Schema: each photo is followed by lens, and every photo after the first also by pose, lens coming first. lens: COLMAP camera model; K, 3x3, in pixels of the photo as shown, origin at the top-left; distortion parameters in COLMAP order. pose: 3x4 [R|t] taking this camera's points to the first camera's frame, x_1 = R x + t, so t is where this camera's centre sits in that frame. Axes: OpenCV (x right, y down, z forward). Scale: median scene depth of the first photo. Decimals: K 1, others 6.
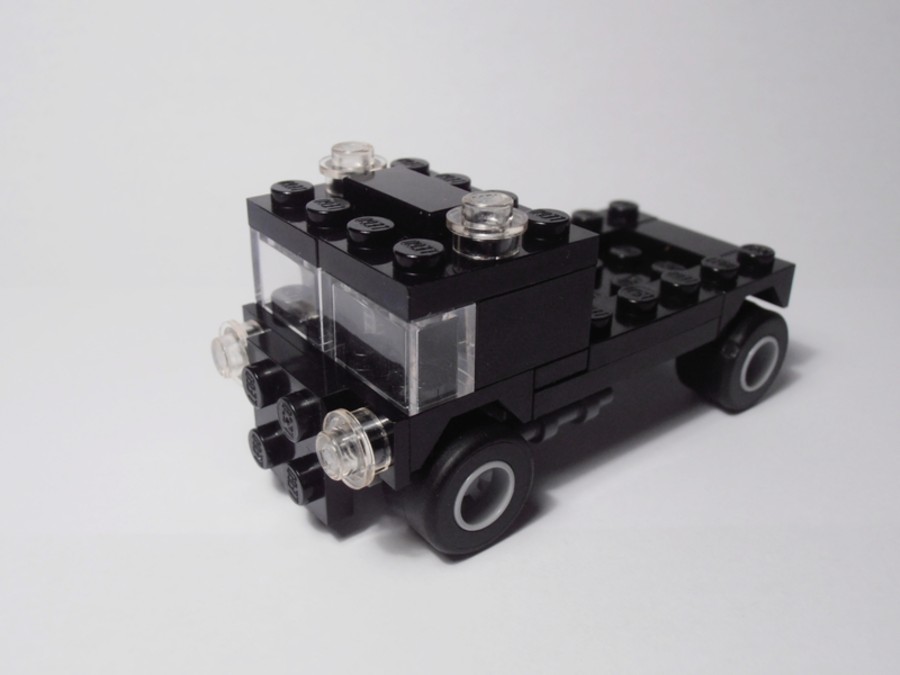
lens RADIAL K [[947.4, 0, 450.0], [0, 947.4, 337.5], [0, 0, 1]] dist [-0.000154, -0.001345]
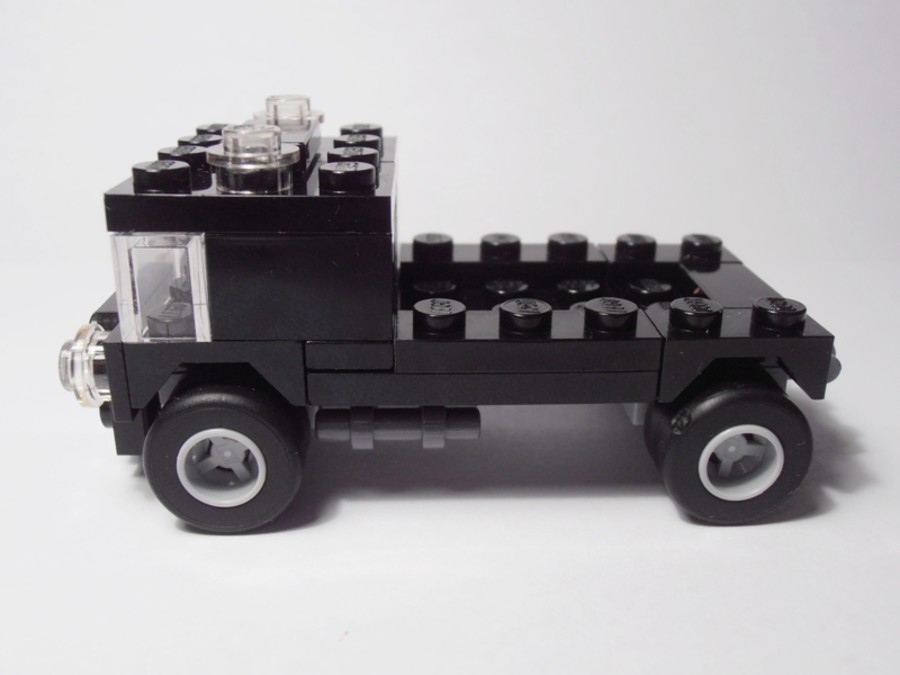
lens RADIAL K [[947.4, 0, 450.0], [0, 947.4, 337.5], [0, 0, 1]] dist [-0.000154, -0.001345]
pose [[0.828641, 0.214423, -0.517086, 0.604088], [-0.262039, 0.964854, -0.019823, 0.012432], [0.494662, 0.151923, 0.855704, 0.334593]]
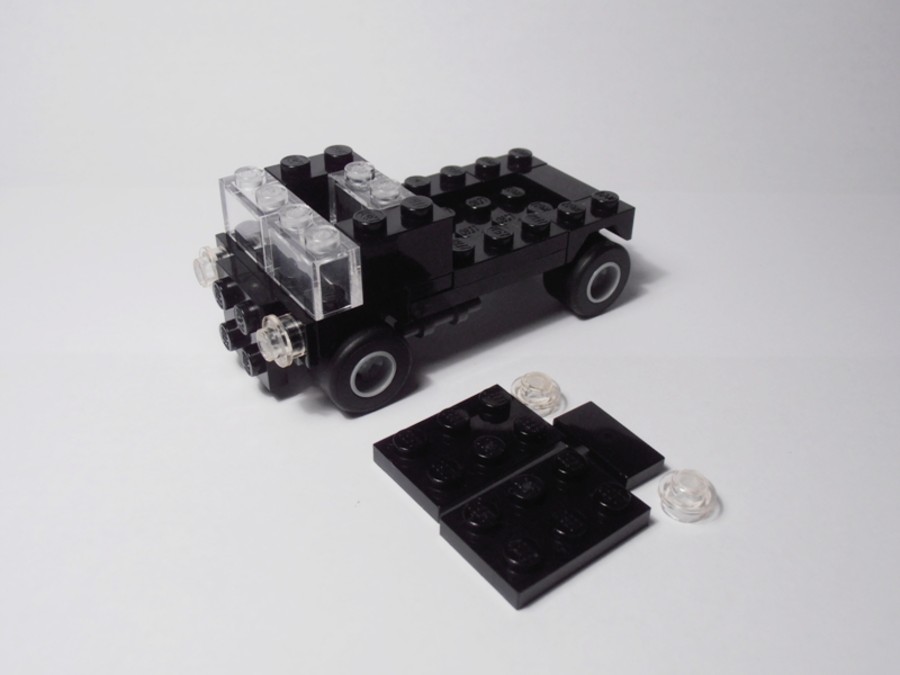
lens RADIAL K [[947.4, 0, 450.0], [0, 947.4, 337.5], [0, 0, 1]] dist [-0.000154, -0.001345]
pose [[0.999185, 0.026926, -0.030071, 0.186372], [-0.022752, 0.991067, 0.131407, -0.080866], [0.033341, -0.130615, 0.990872, -0.427444]]
